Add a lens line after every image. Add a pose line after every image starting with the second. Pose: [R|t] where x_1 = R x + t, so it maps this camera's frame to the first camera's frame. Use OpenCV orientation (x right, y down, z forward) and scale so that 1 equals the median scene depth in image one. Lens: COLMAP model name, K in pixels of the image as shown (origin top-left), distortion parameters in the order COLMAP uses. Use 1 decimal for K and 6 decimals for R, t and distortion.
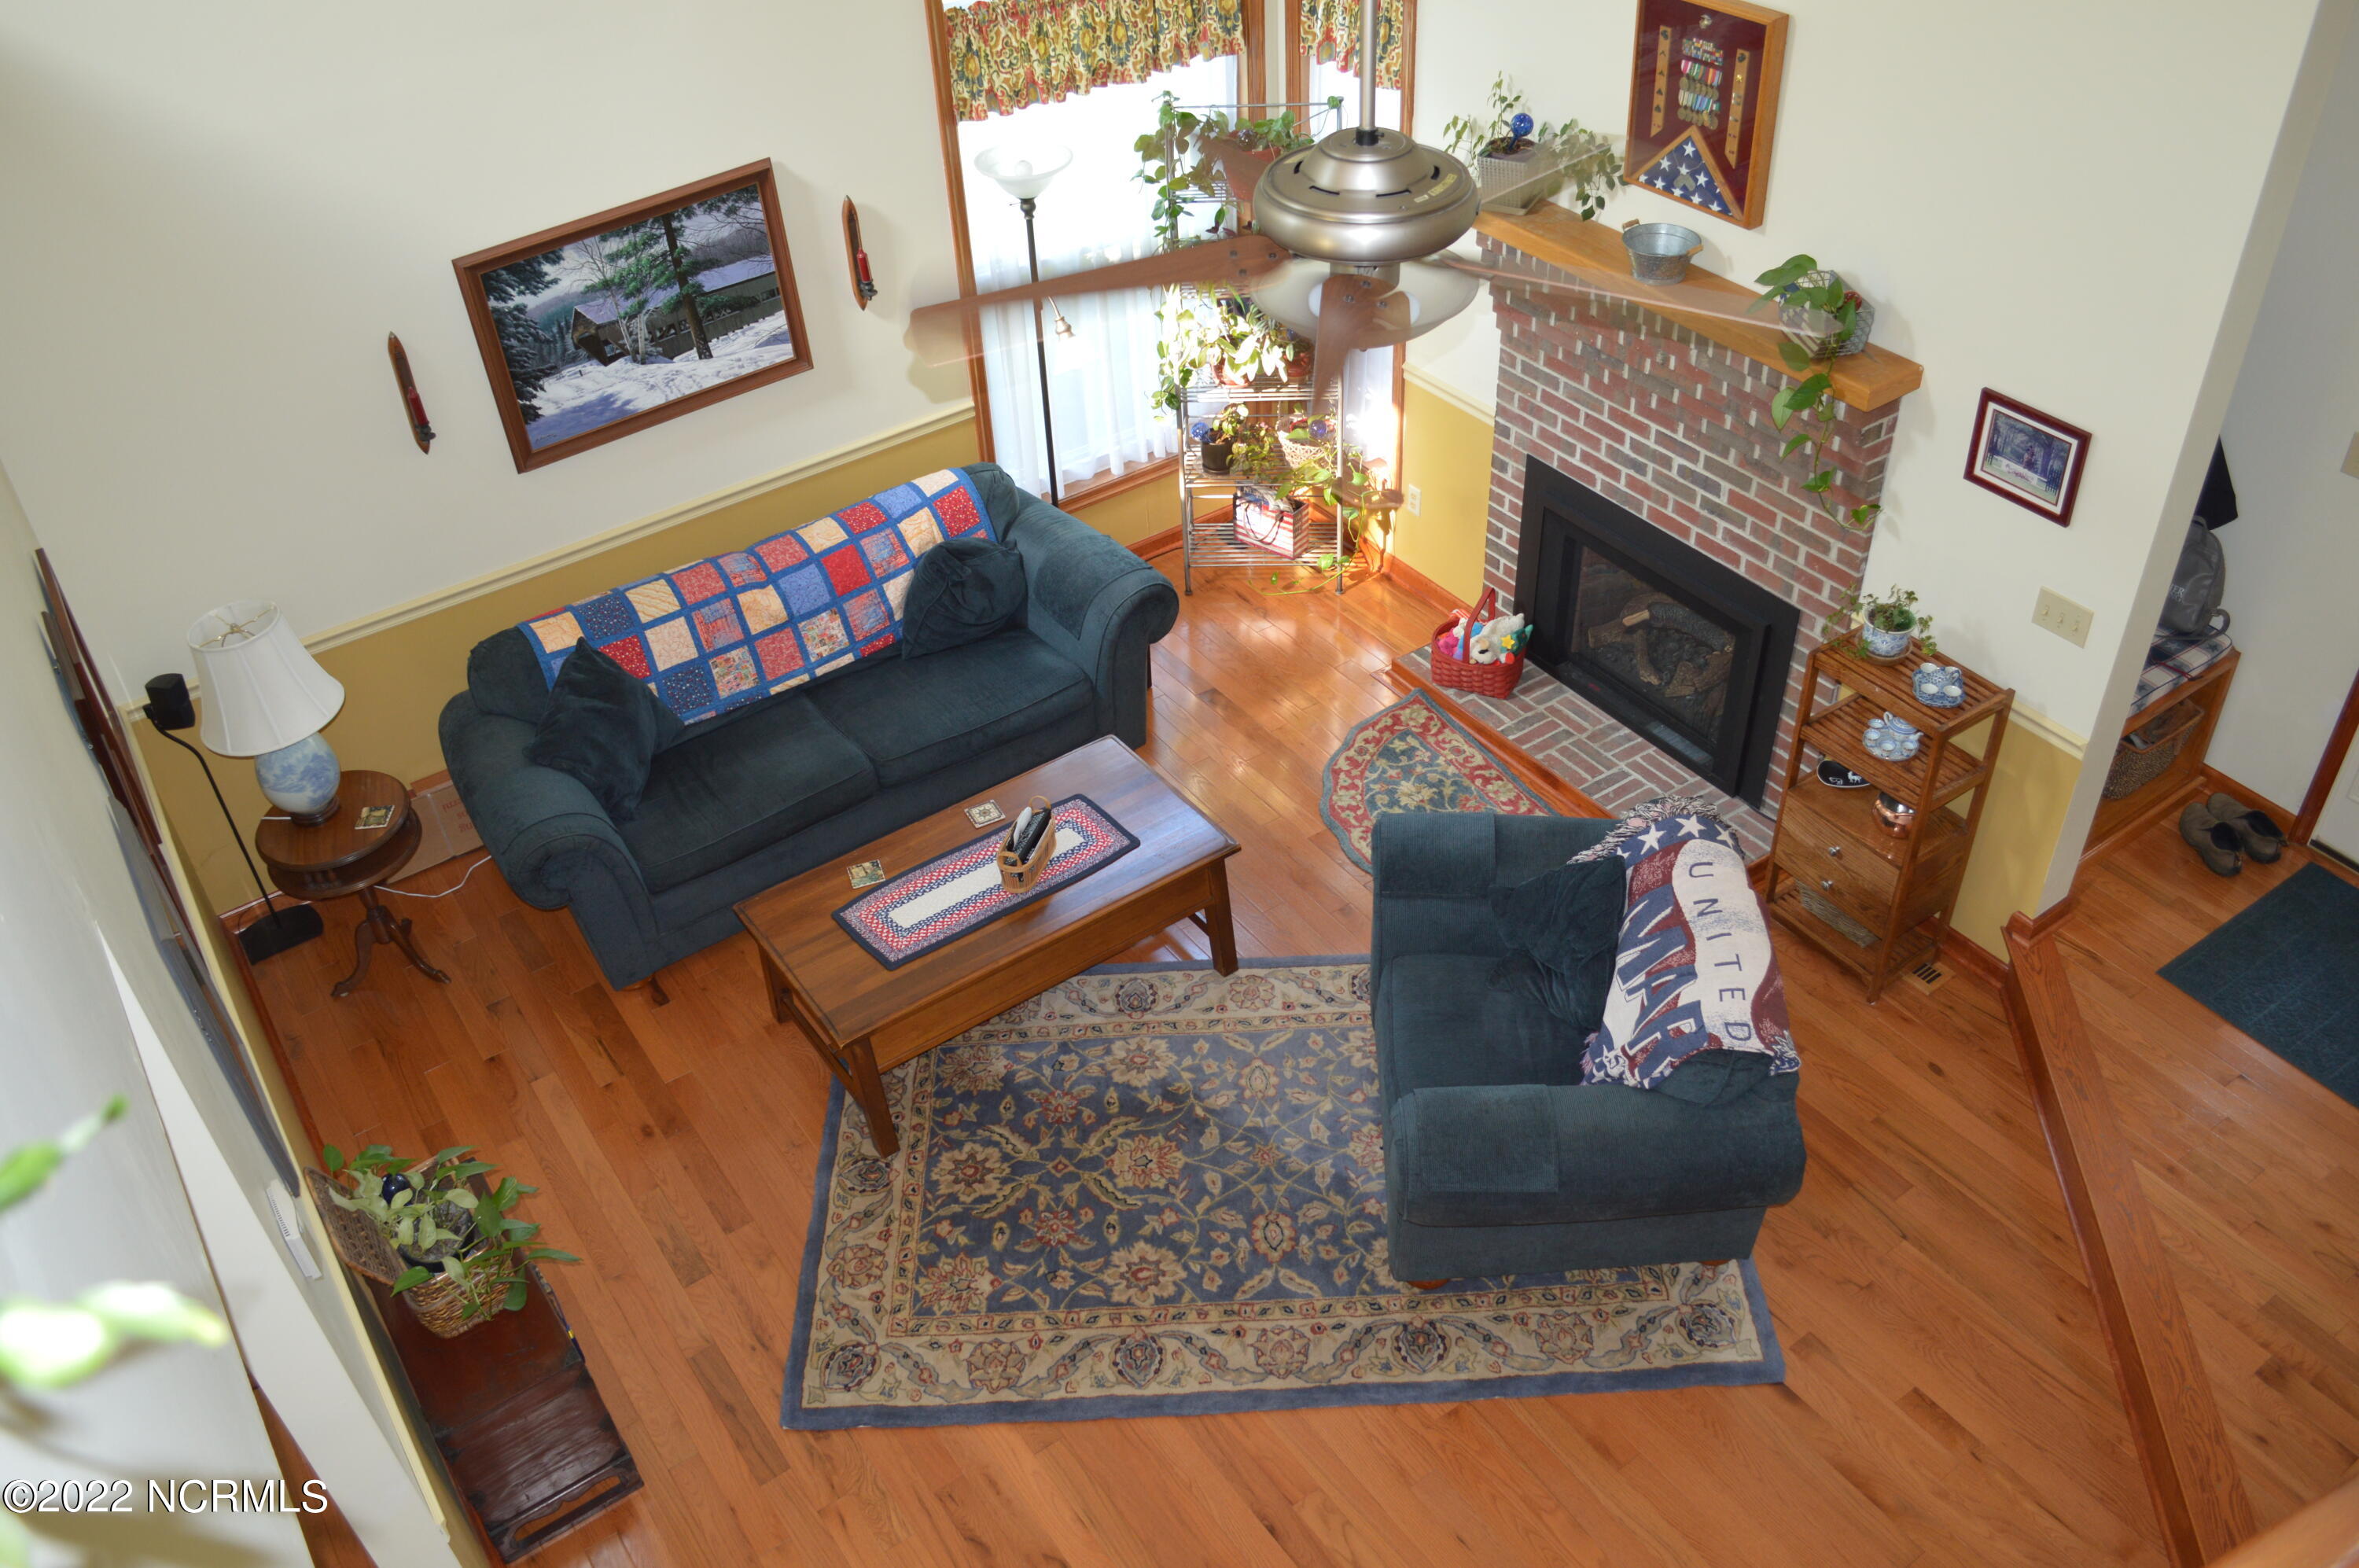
lens RADIAL K [[1882.7, 0, 1190.8], [0, 1882.7, 784.9], [0, 0, 1]] dist [-0.079576, 0.004424]
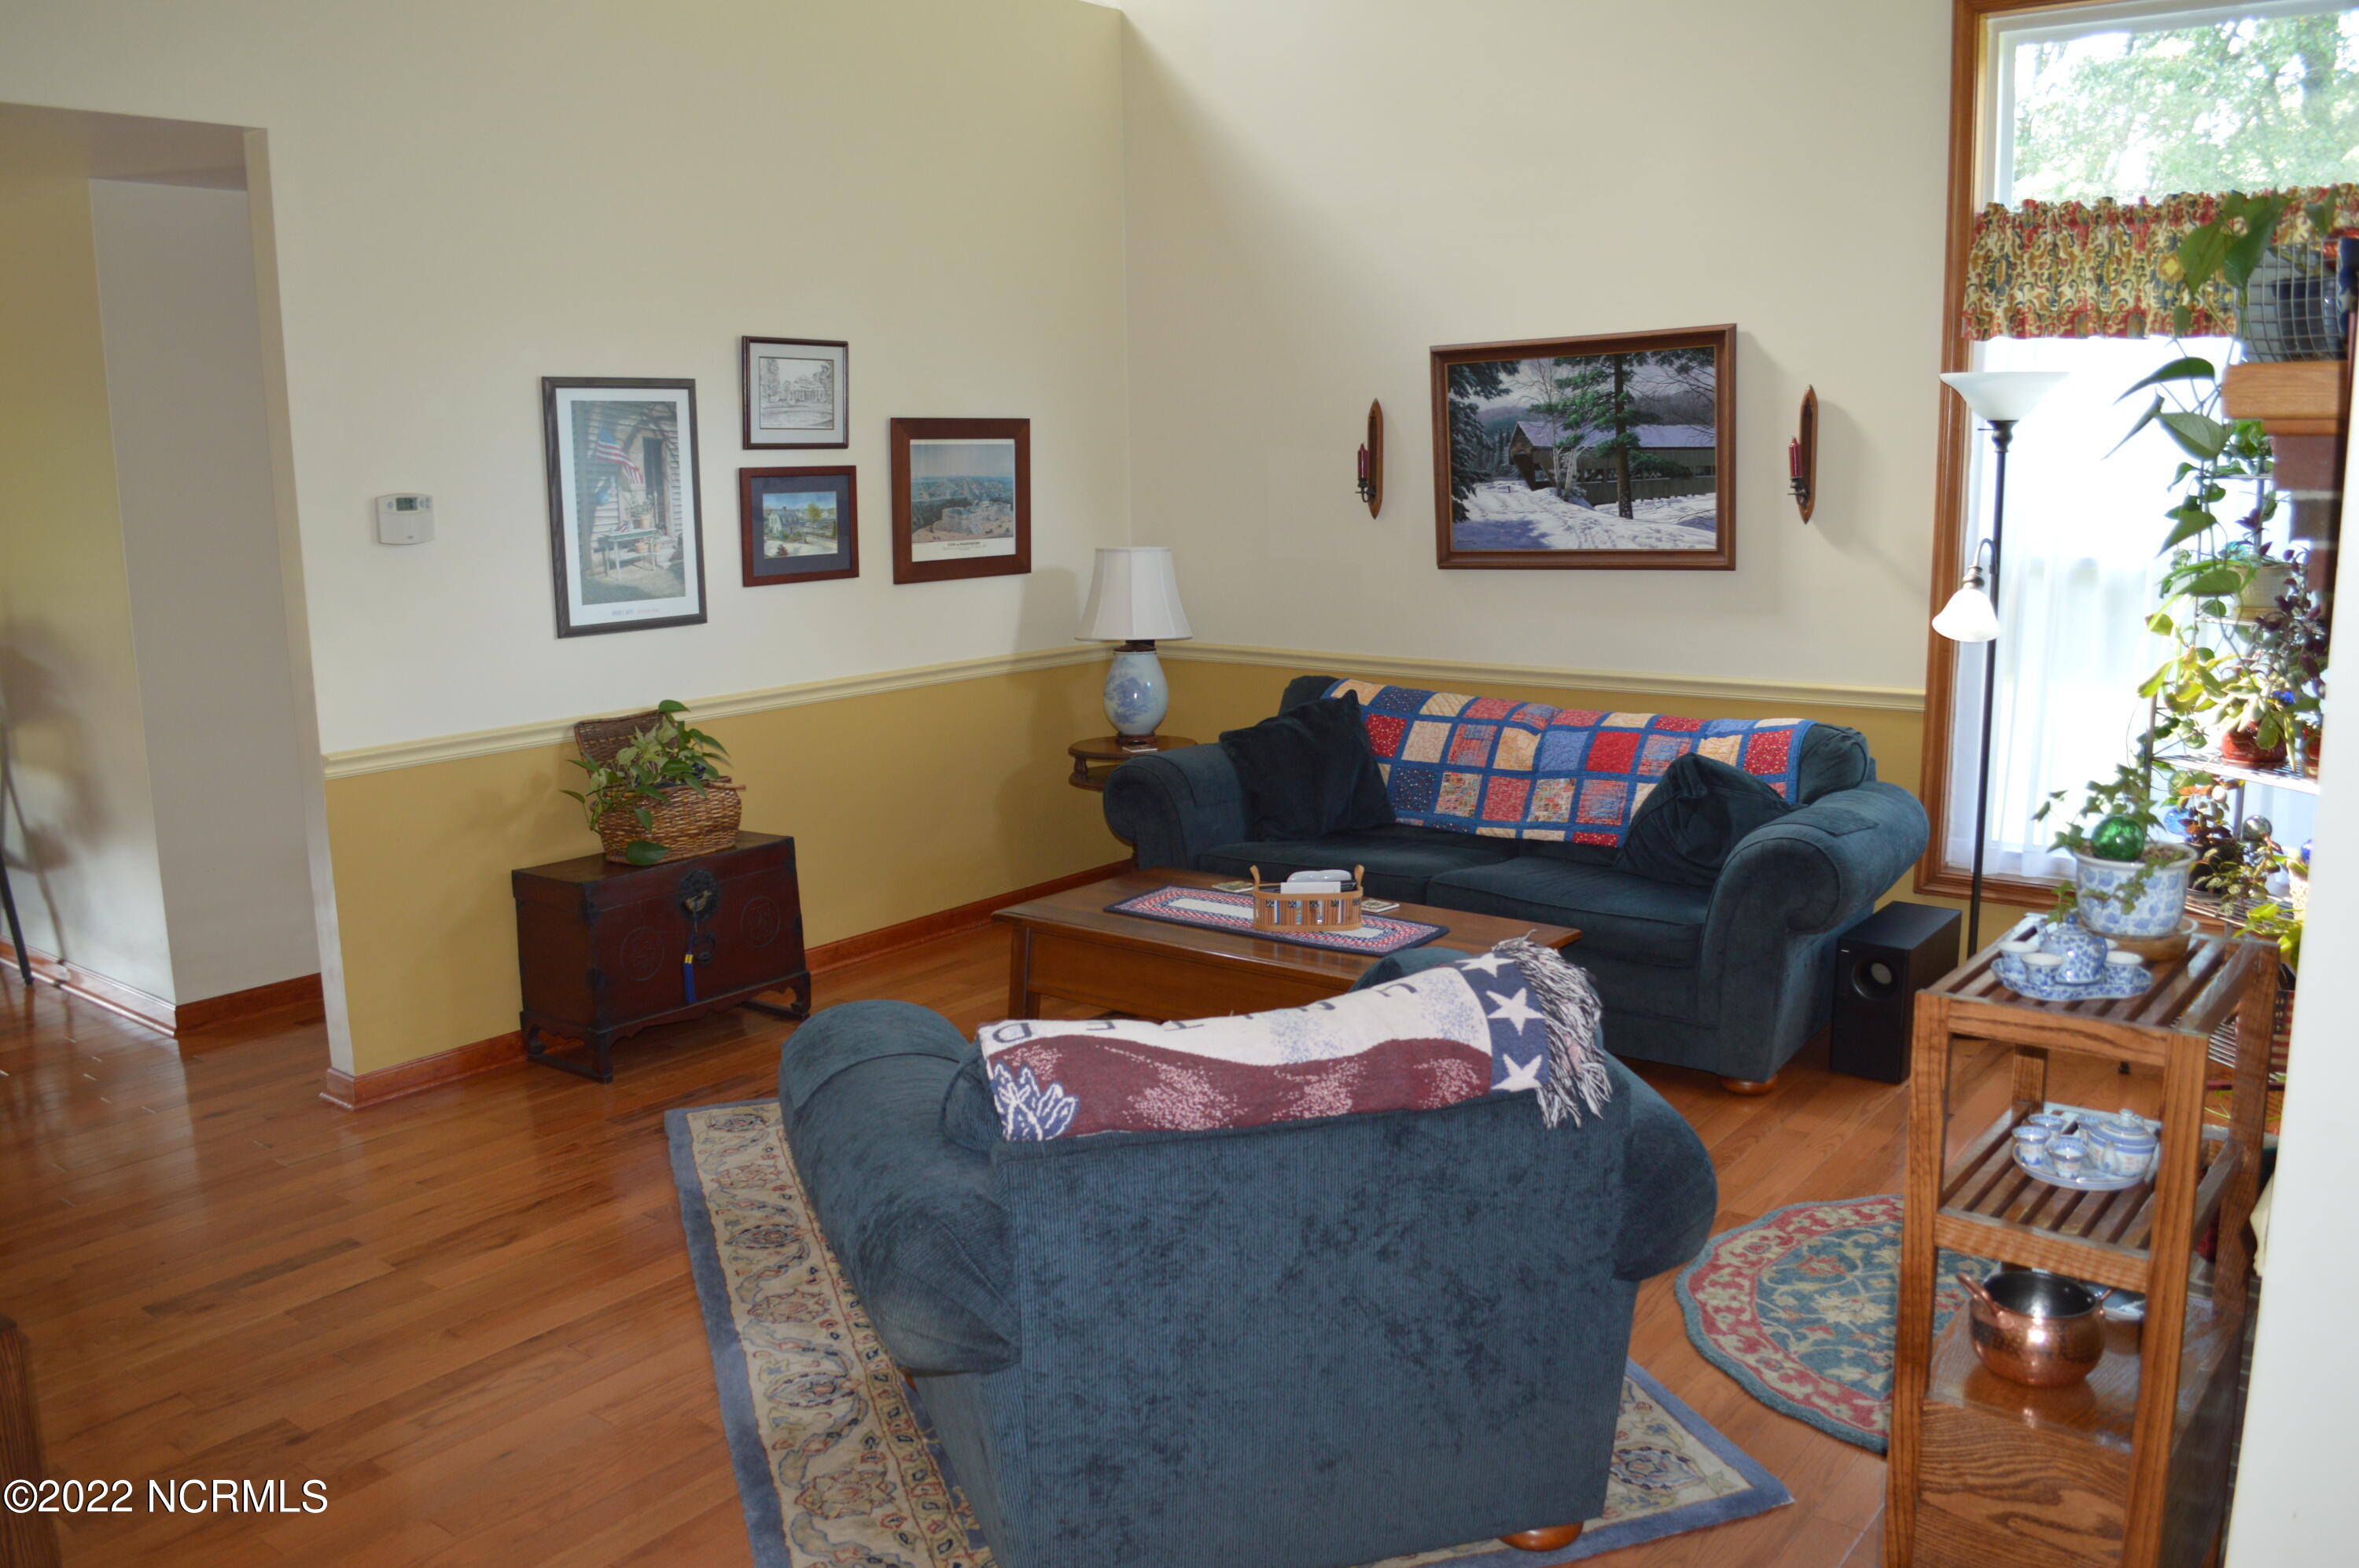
lens RADIAL K [[1882.7, 0, 1198.9], [0, 1882.7, 785.5], [0, 0, 1]] dist [-0.079576, 0.004424]
pose [[0.303865, 0.205181, -0.930358, 0.627958], [-0.599193, 0.800374, -0.019189, 0.034508], [0.740698, 0.563295, 0.366149, 0.584708]]
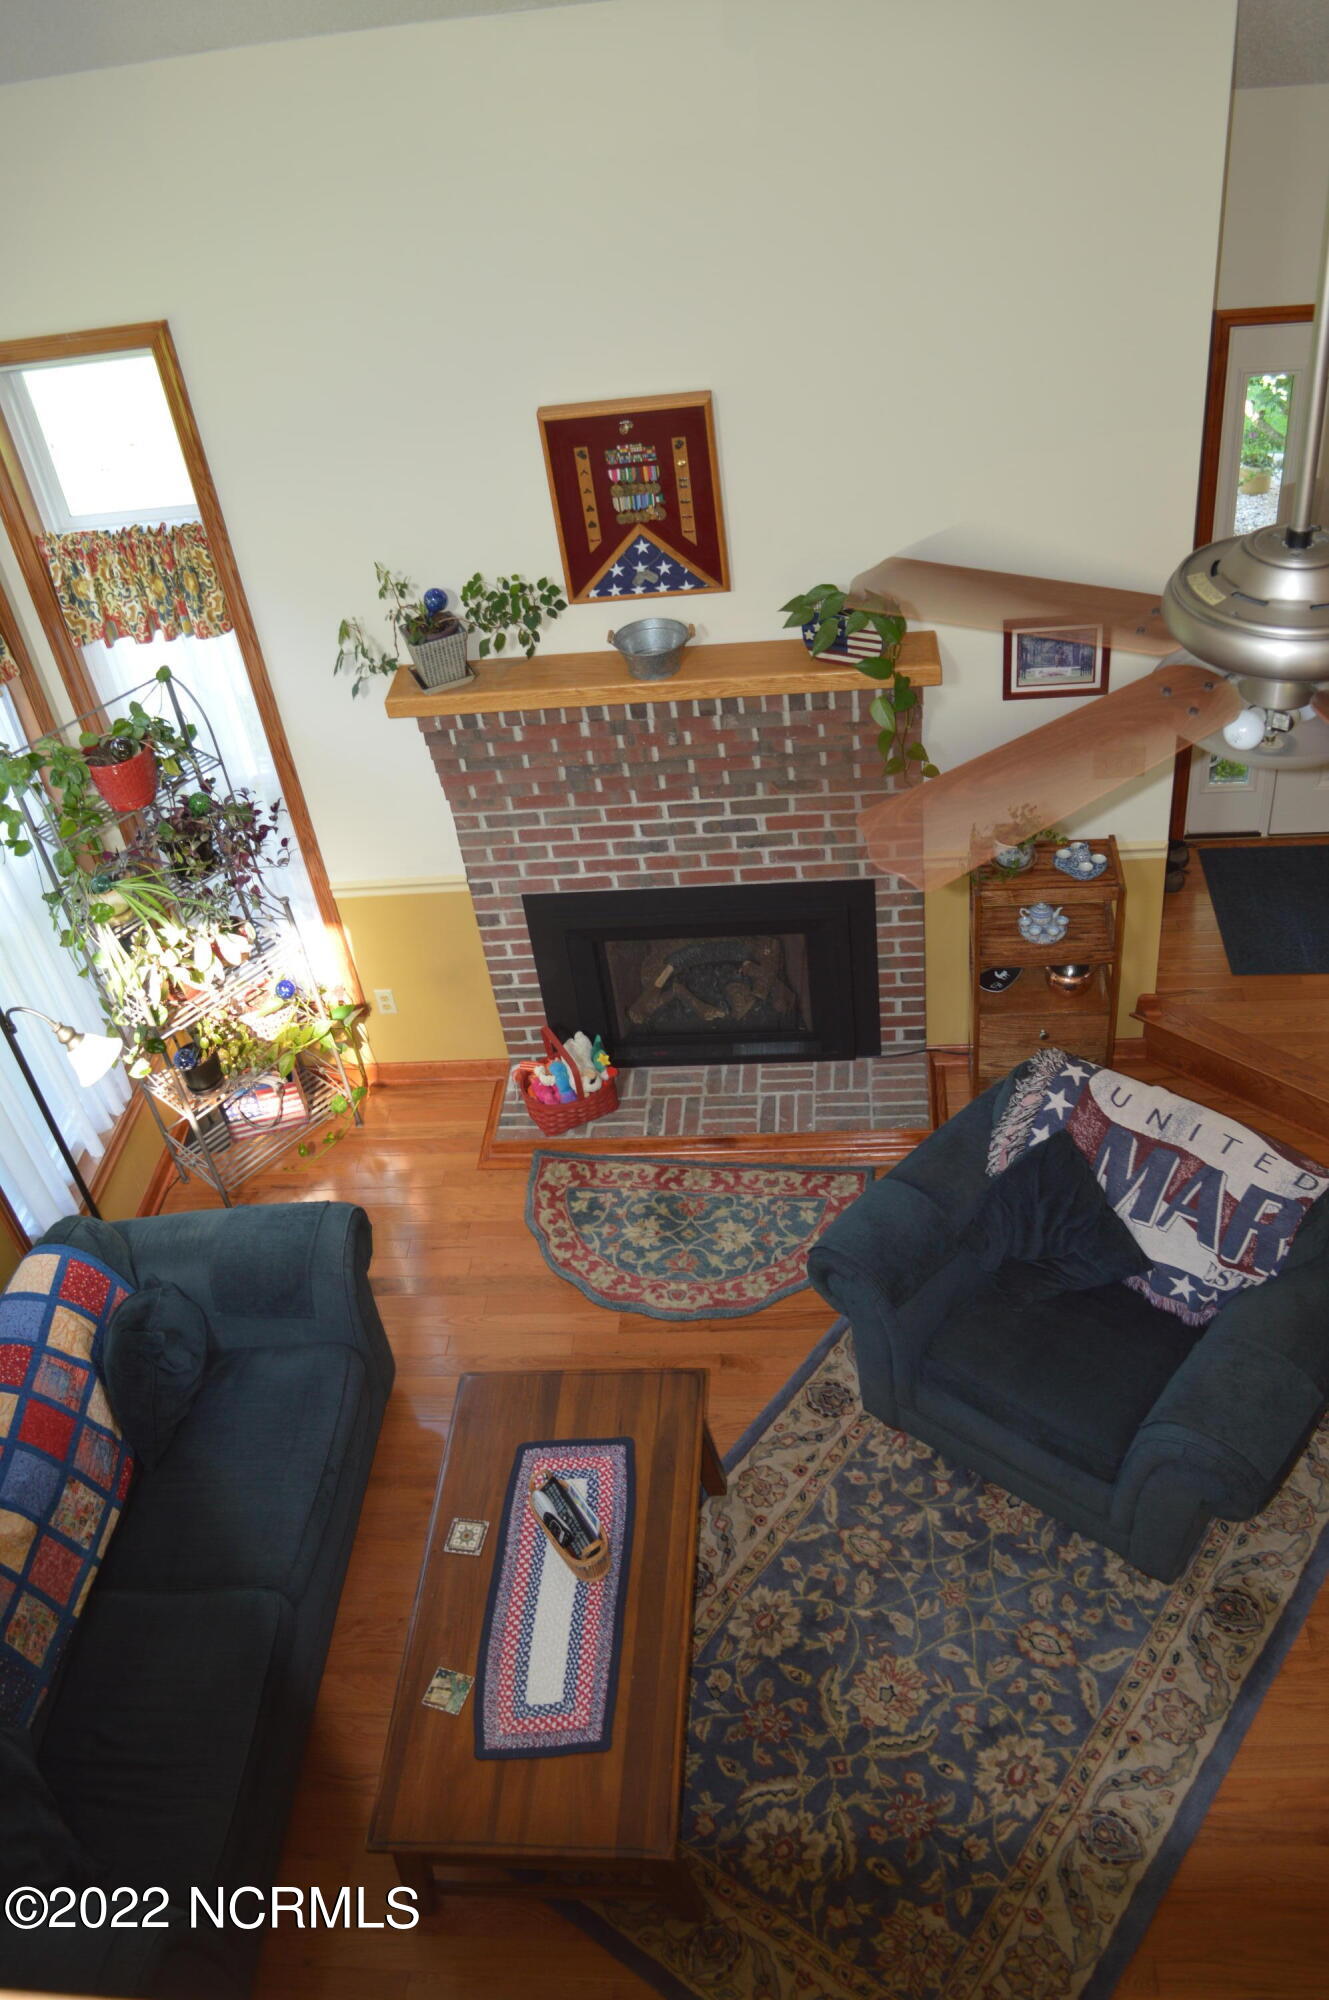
lens RADIAL K [[1596.2, 0, 660.9], [0, 1596.2, 1000.3], [0, 0, 1]] dist [-0.079576, 0.004424]
pose [[0.634523, -0.515004, 0.576325, -0.330872], [0.554056, 0.822979, 0.125409, -0.218518], [-0.538889, 0.239742, 0.807541, 0.311111]]
